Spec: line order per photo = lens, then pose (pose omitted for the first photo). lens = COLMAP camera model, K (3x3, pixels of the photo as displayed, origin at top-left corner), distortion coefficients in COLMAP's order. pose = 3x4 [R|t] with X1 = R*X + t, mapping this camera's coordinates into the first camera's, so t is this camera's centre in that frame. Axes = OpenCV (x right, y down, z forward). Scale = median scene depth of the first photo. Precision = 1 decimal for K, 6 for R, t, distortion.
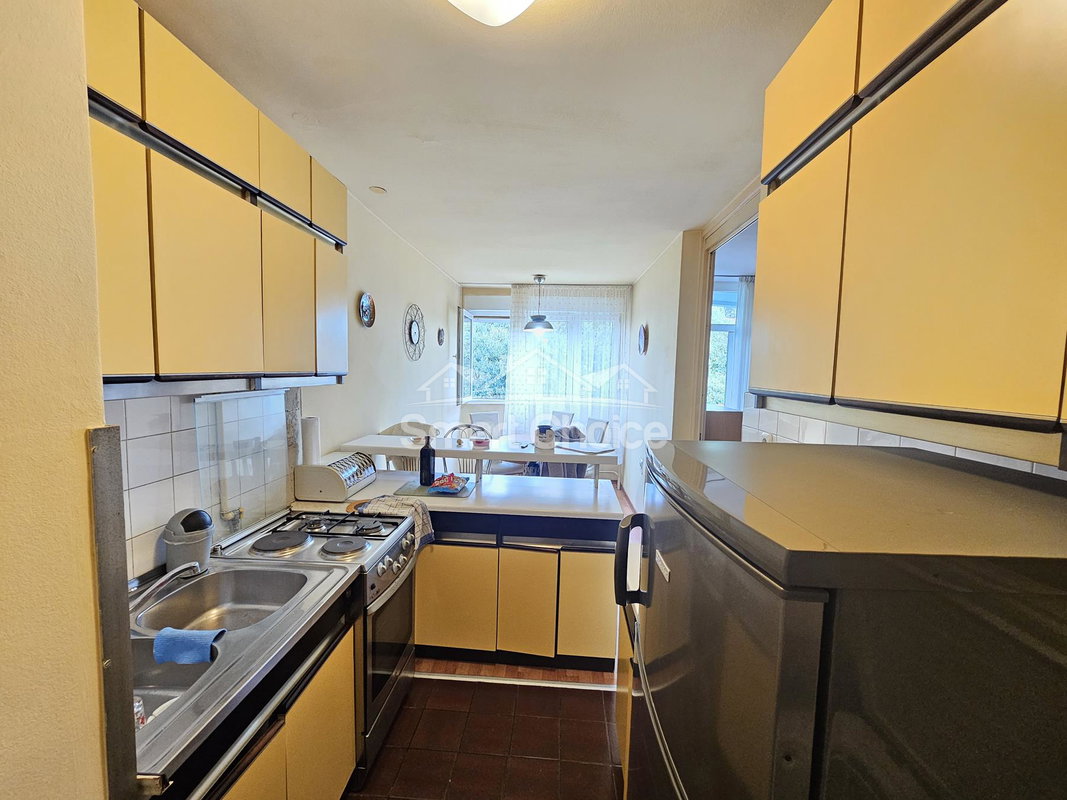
lens RADIAL K [[434.3, 0, 526.6], [0, 434.3, 399.5], [0, 0, 1]] dist [-0.007563, 0.000041]
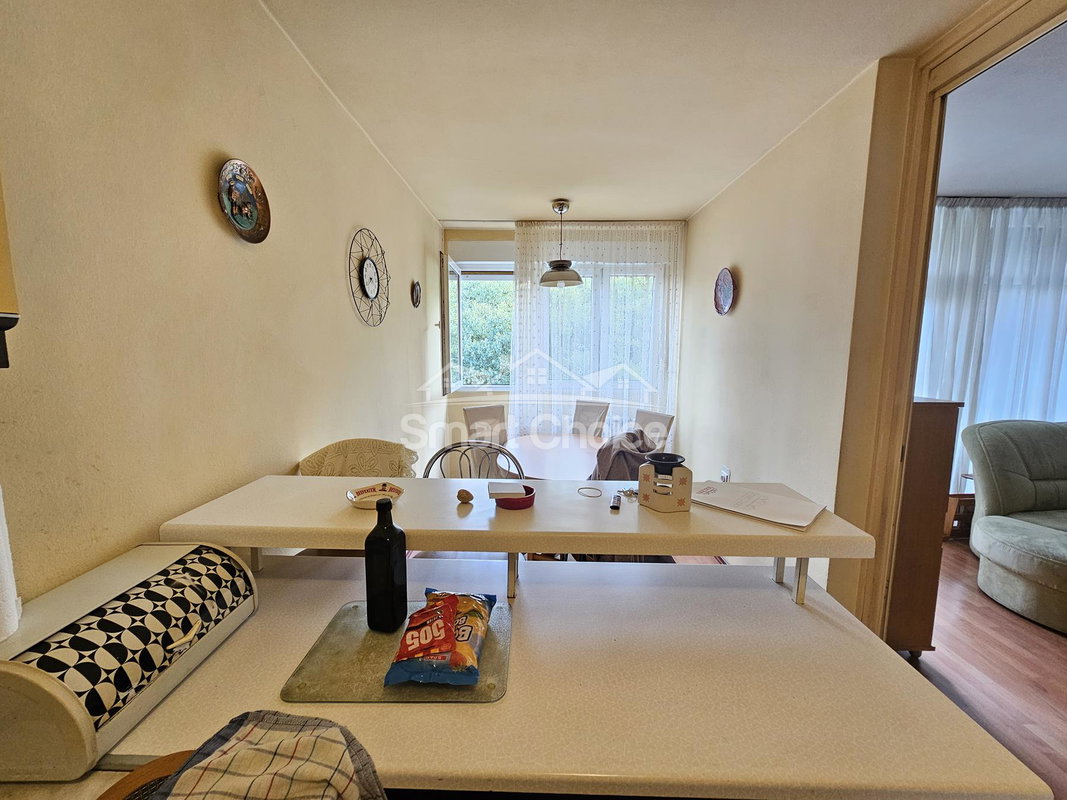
lens RADIAL K [[434.3, 0, 536.1], [0, 434.3, 399.9], [0, 0, 1]] dist [-0.007563, 0.000041]
pose [[0.997693, -0.027090, 0.062249, -0.064765], [0.024250, 0.998650, 0.045939, -0.009687], [-0.063409, -0.044324, 0.997003, 0.344636]]
